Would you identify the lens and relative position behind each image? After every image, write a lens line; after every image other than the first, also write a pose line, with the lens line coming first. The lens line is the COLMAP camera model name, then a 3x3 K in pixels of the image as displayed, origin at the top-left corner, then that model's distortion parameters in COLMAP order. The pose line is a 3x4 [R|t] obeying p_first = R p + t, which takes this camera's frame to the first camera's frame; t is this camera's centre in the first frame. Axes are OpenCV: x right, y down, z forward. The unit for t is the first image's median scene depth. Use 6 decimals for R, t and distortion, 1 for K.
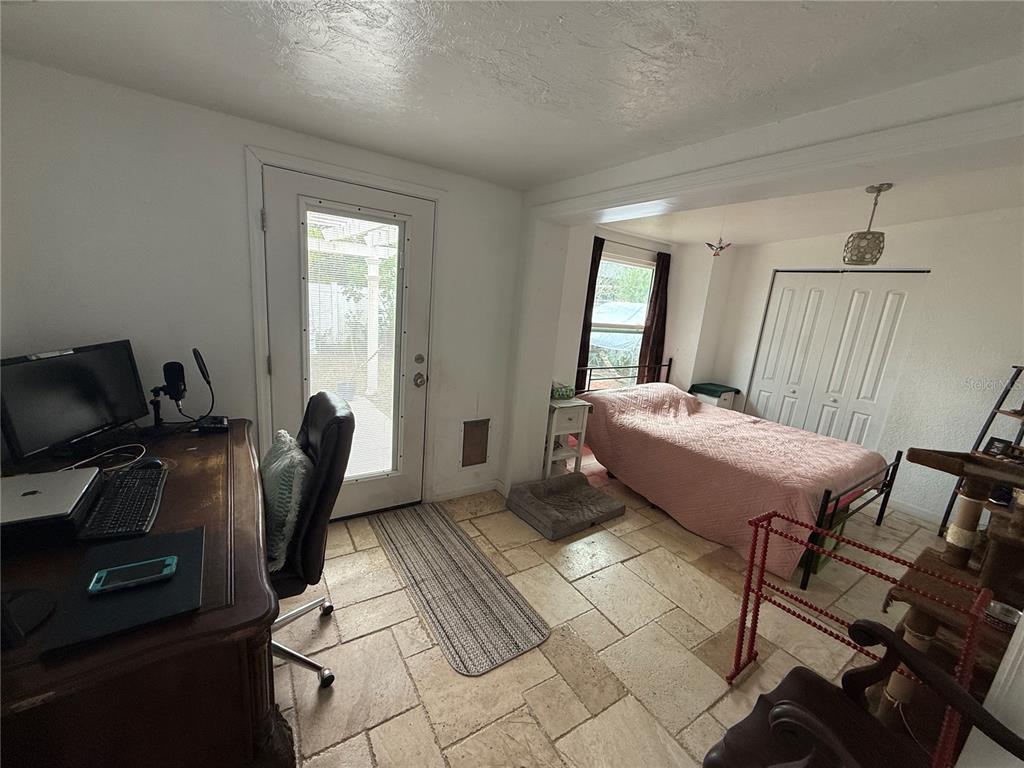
lens RADIAL K [[409.7, 0, 513.8], [0, 409.7, 386.6], [0, 0, 1]] dist [-0.000158, -0.000187]
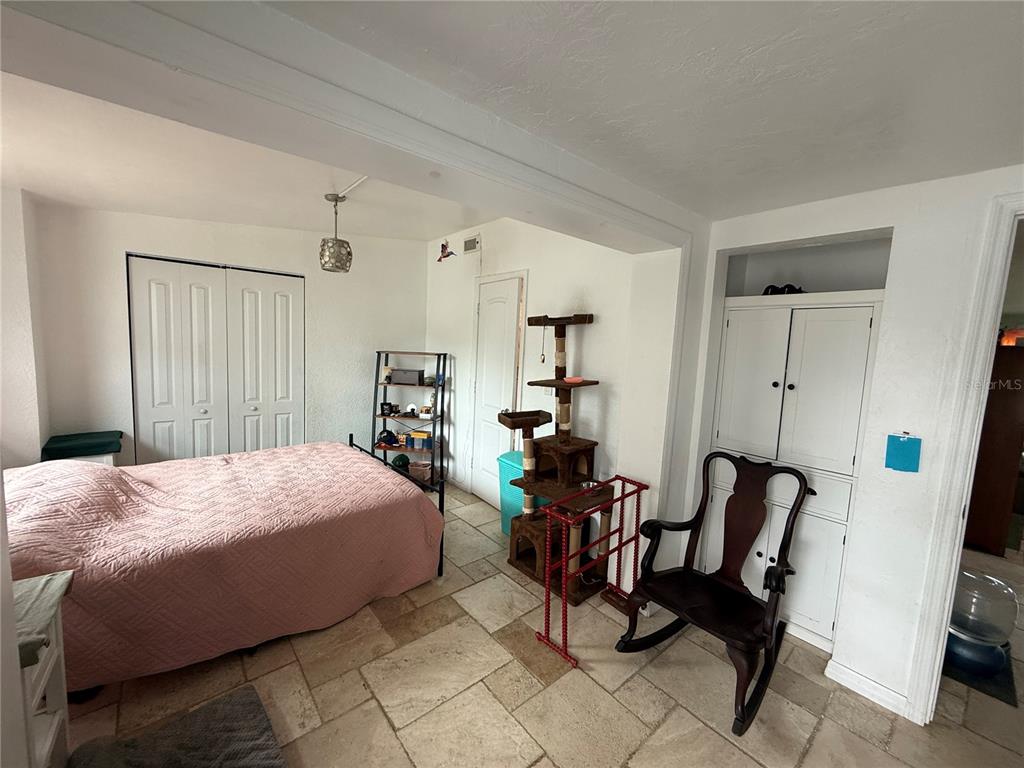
lens RADIAL K [[409.7, 0, 514.8], [0, 409.7, 382.0], [0, 0, 1]] dist [-0.000158, -0.000187]
pose [[-0.108066, -0.190176, 0.975784, -0.214564], [0.160733, 0.965276, 0.205929, -0.150418], [-0.981064, 0.179094, -0.073746, 0.609706]]
